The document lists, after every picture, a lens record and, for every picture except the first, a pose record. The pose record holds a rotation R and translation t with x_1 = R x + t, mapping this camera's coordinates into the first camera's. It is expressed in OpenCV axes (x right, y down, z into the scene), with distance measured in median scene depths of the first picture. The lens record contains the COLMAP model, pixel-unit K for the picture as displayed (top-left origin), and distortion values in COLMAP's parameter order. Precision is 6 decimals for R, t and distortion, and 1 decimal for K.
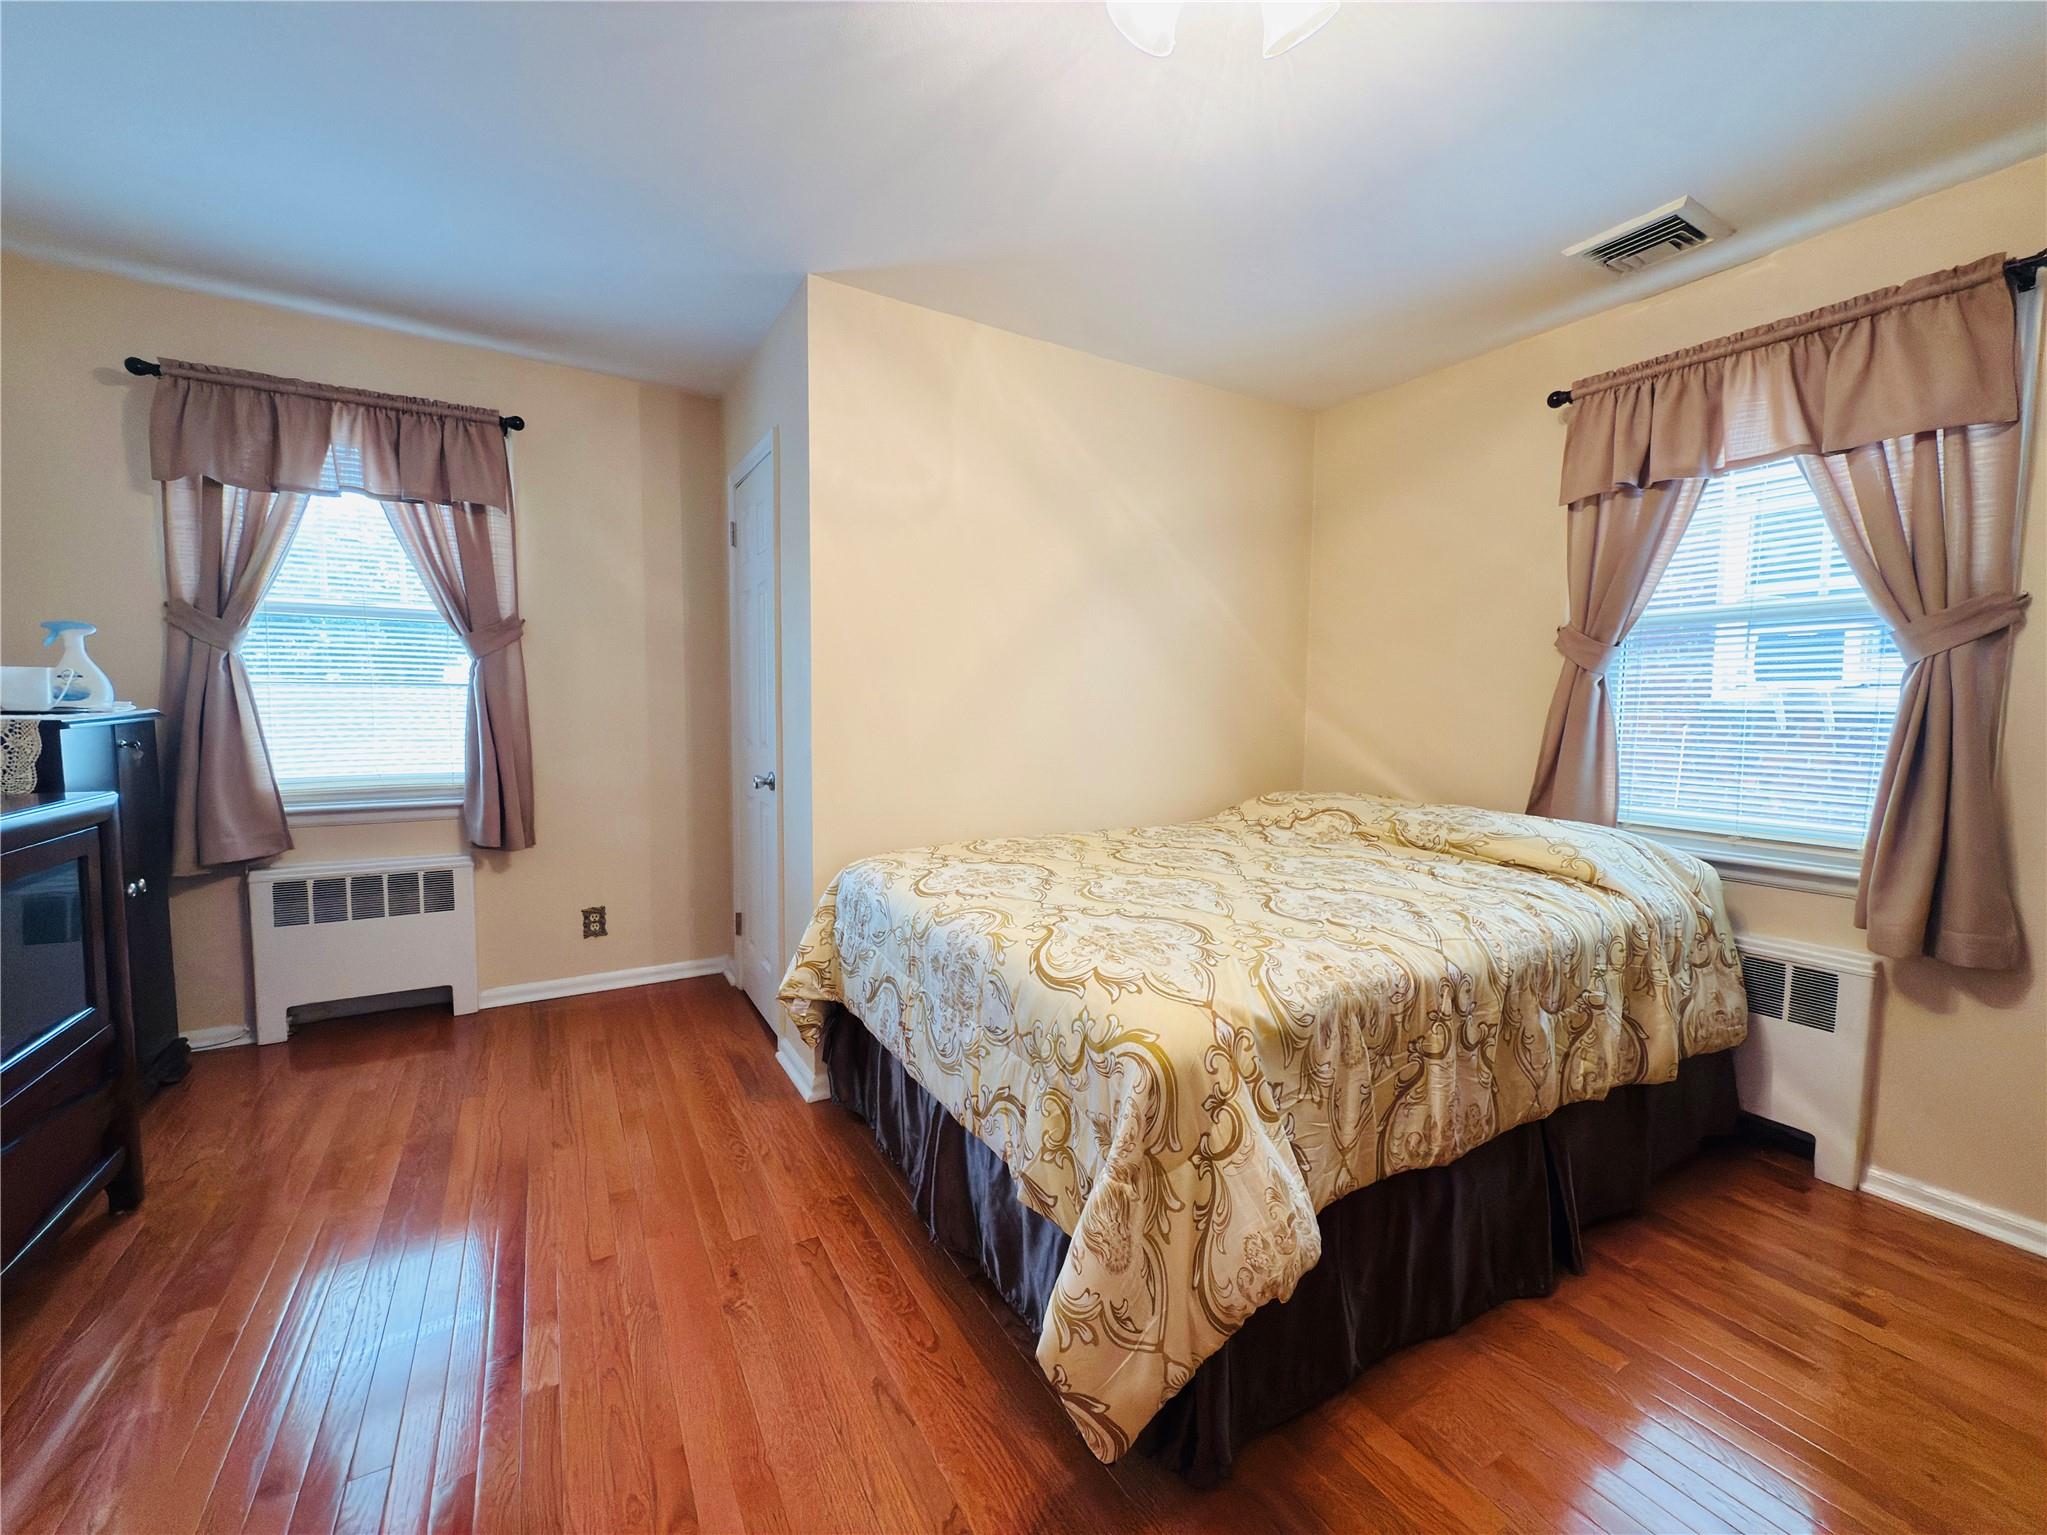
lens RADIAL K [[814.5, 0, 1030.6], [0, 814.5, 770.3], [0, 0, 1]] dist [0.000349, 0.000066]
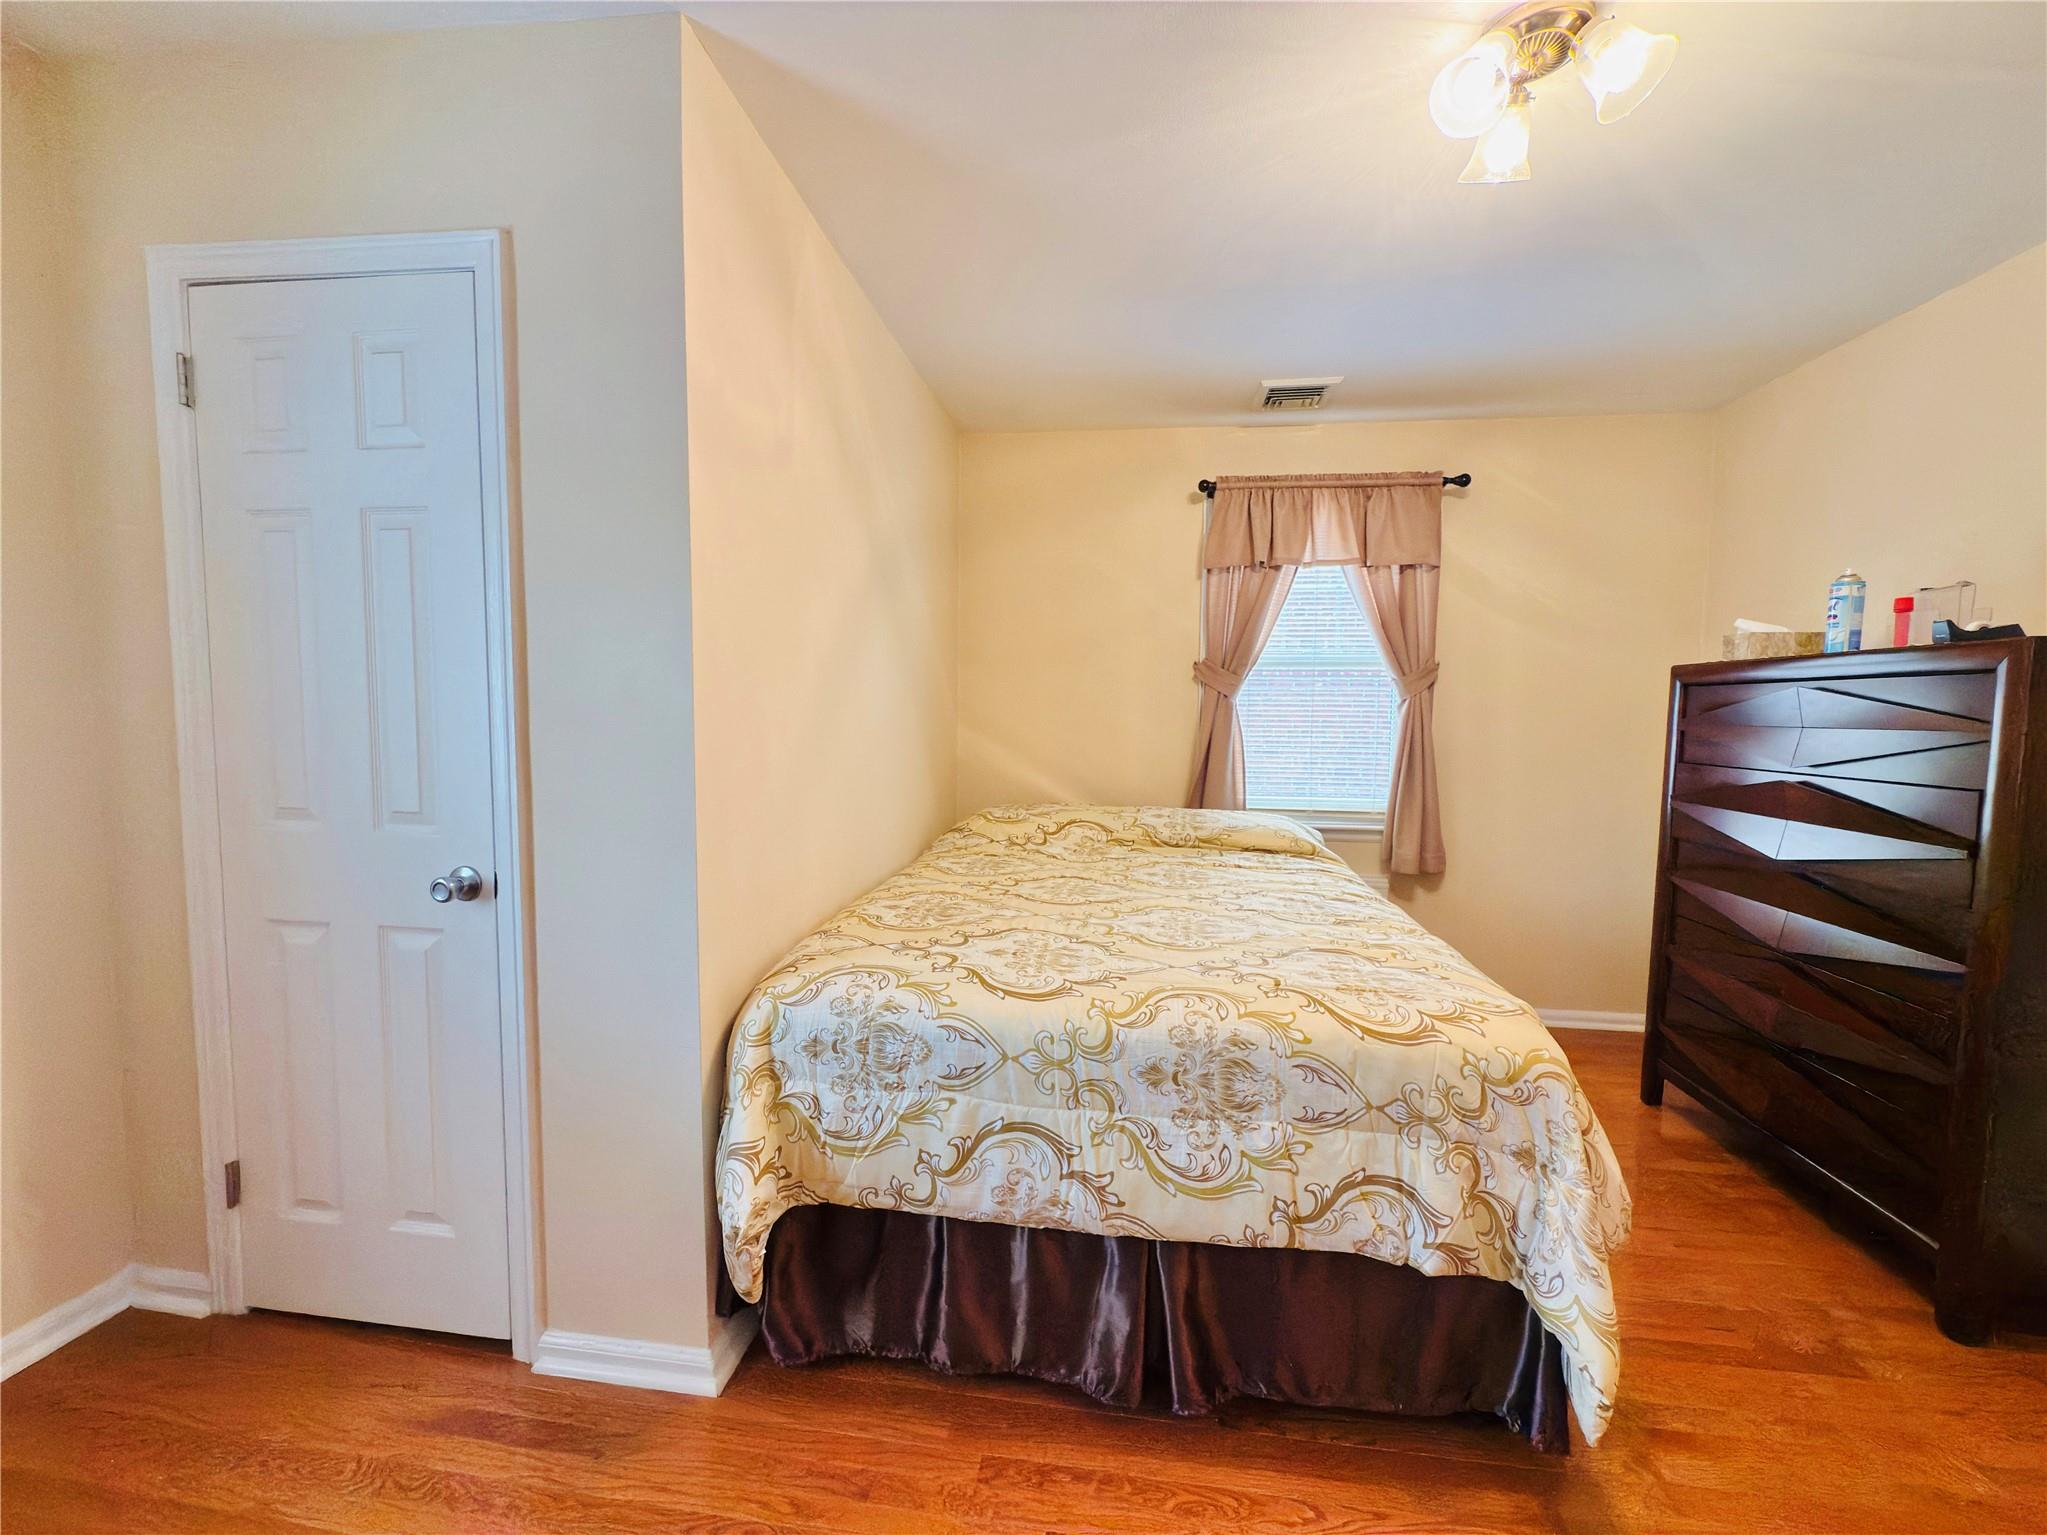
lens RADIAL K [[814.5, 0, 1030.6], [0, 814.5, 770.3], [0, 0, 1]] dist [0.000349, 0.000066]
pose [[0.628593, -0.061519, 0.775297, -0.668956], [0.056201, 0.997854, 0.033613, -0.078535], [-0.775701, 0.022444, 0.630701, 0.496463]]
